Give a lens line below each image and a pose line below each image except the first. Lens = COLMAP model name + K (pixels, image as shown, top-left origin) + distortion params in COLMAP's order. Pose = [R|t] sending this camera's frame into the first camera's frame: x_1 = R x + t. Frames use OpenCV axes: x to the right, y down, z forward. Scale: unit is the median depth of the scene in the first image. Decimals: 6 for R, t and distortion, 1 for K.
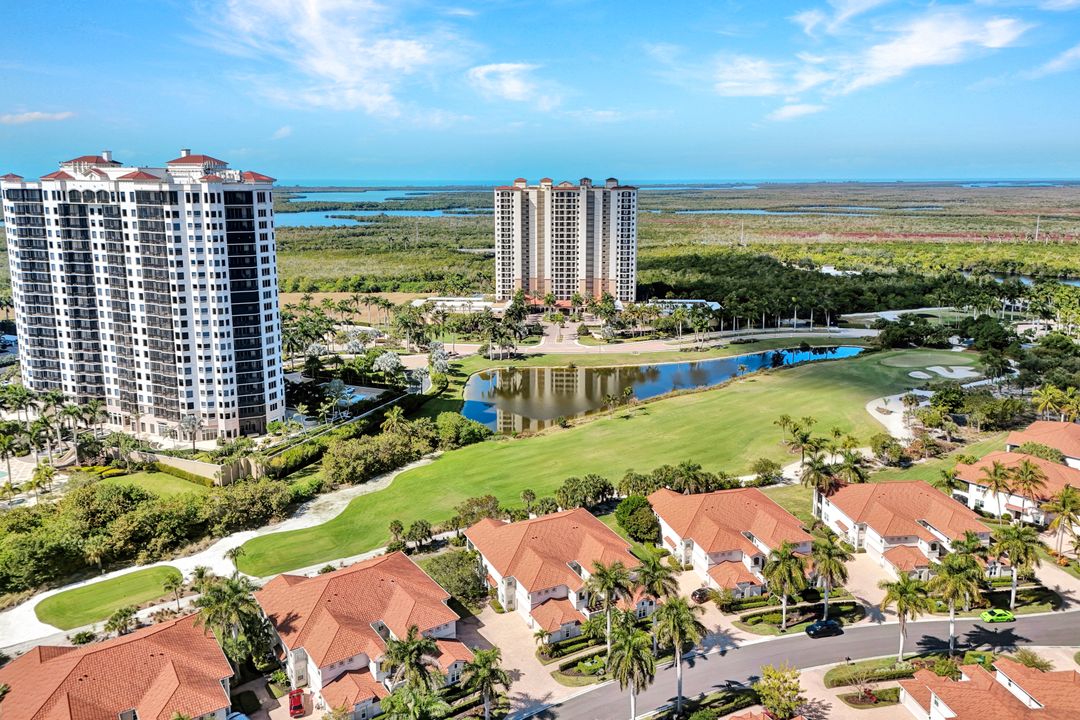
lens RADIAL K [[788.9, 0, 542.5], [0, 788.9, 312.6], [0, 0, 1]] dist [0.062279, -0.057293]
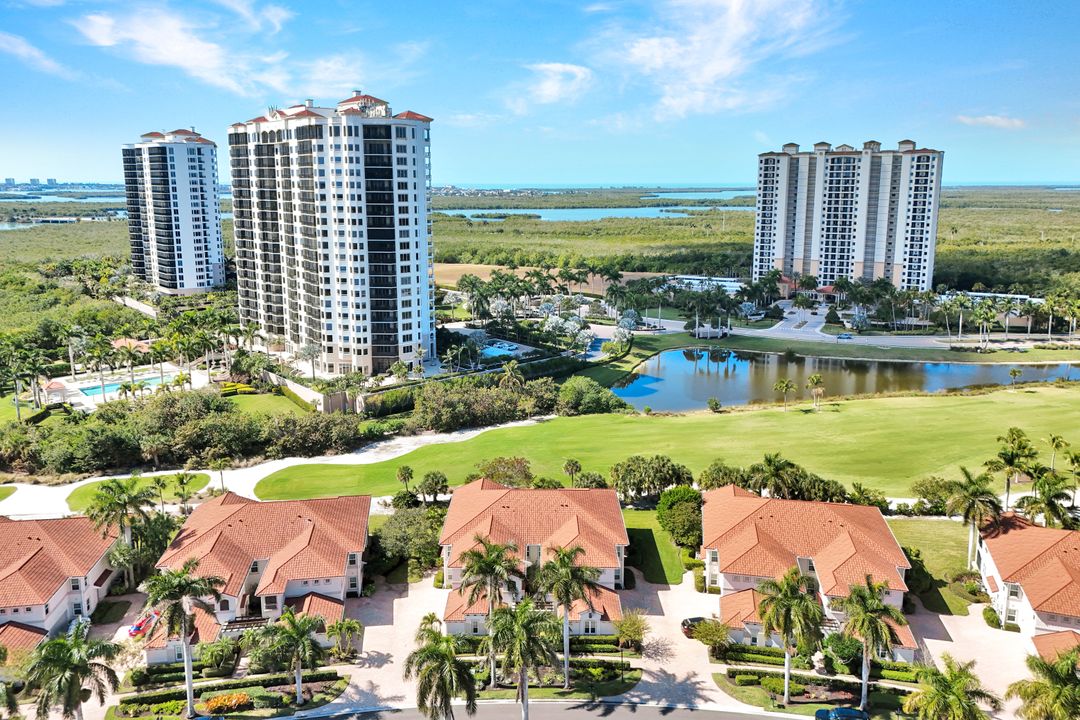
lens RADIAL K [[789.8, 0, 542.2], [0, 789.8, 314.3], [0, 0, 1]] dist [0.087343, -0.096705]
pose [[0.901439, 0.072391, -0.426811, 0.235846], [-0.072930, 0.997223, 0.015108, 0.050582], [0.426720, 0.017509, 0.904214, 0.192822]]
